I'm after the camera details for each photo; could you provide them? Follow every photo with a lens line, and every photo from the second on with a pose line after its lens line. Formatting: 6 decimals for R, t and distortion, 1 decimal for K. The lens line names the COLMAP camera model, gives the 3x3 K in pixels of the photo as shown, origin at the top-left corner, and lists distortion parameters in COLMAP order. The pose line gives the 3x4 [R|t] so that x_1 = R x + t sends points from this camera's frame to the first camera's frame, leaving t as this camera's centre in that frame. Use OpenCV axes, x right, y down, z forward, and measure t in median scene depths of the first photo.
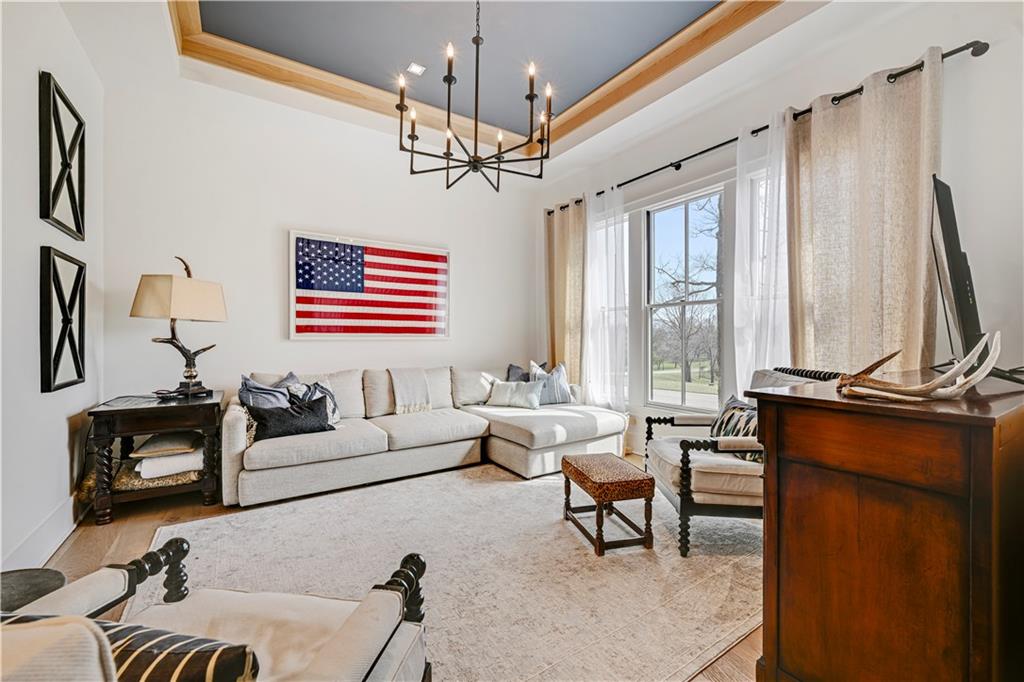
lens RADIAL K [[416.9, 0, 509.2], [0, 416.9, 340.7], [0, 0, 1]] dist [0.000730, 0.000088]
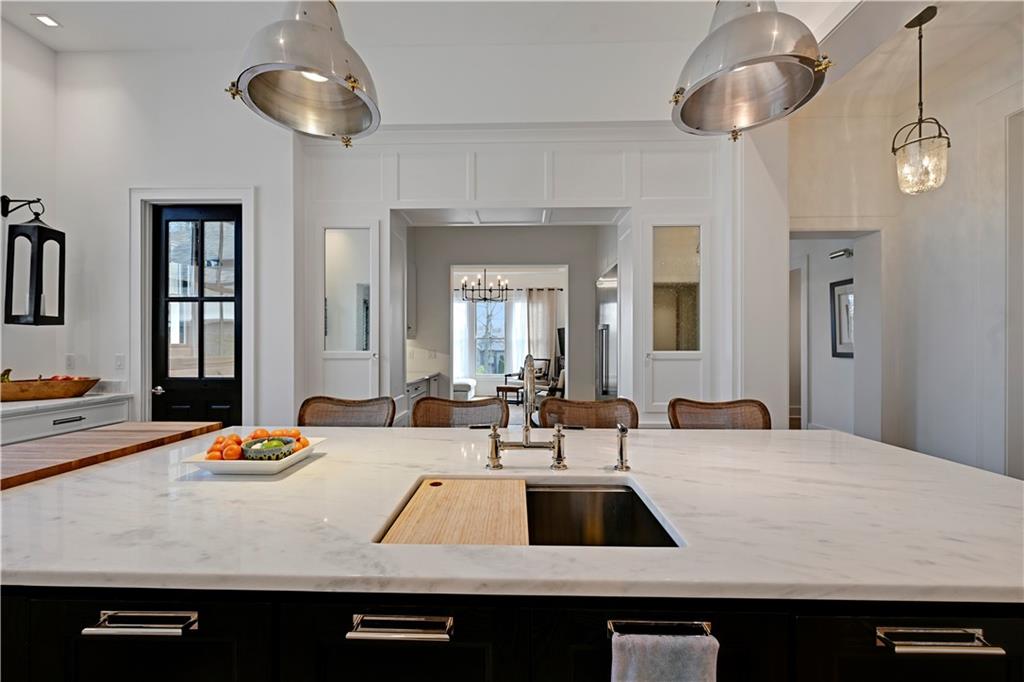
lens RADIAL K [[402.2, 0, 510.7], [0, 402.2, 340.6], [0, 0, 1]] dist [0.000419, 0.000575]
pose [[0.576516, 0.007090, 0.817055, -1.972799], [0.002949, 0.999938, -0.010757, -0.047634], [-0.817081, 0.008611, 0.576459, -0.775277]]
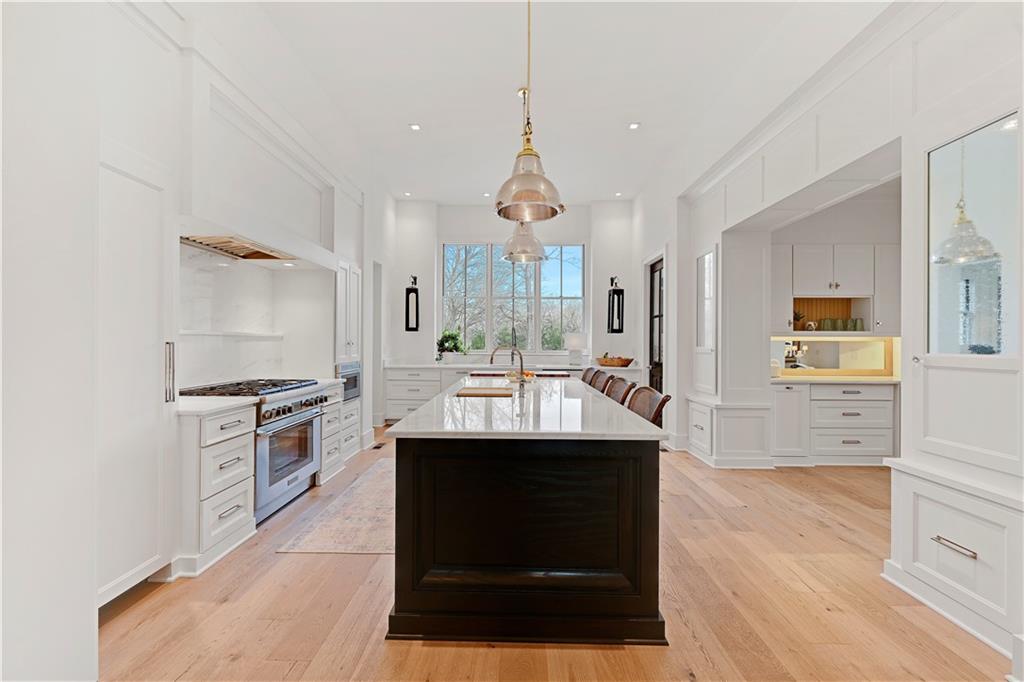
lens RADIAL K [[416.9, 0, 509.2], [0, 416.9, 340.7], [0, 0, 1]] dist [0.000730, 0.000088]
pose [[0.820943, 0.000561, -0.571009, -1.119064], [-0.005043, 0.999968, -0.006267, -0.042829], [0.570987, 0.008024, 0.820920, -1.387894]]
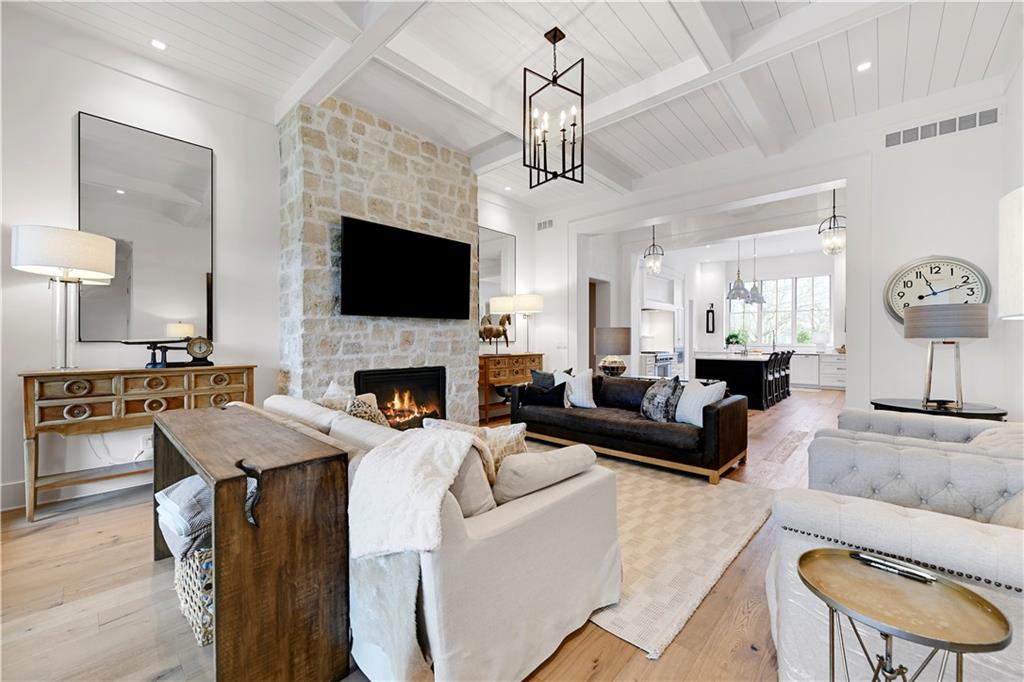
lens RADIAL K [[405.1, 0, 510.7], [0, 405.1, 341.5], [0, 0, 1]] dist [-0.000440, -0.000191]
pose [[0.236759, 0.002524, -0.971565, 0.548870], [-0.002513, 0.999995, 0.001985, -0.024616], [0.971565, 0.001972, 0.236764, -2.680308]]
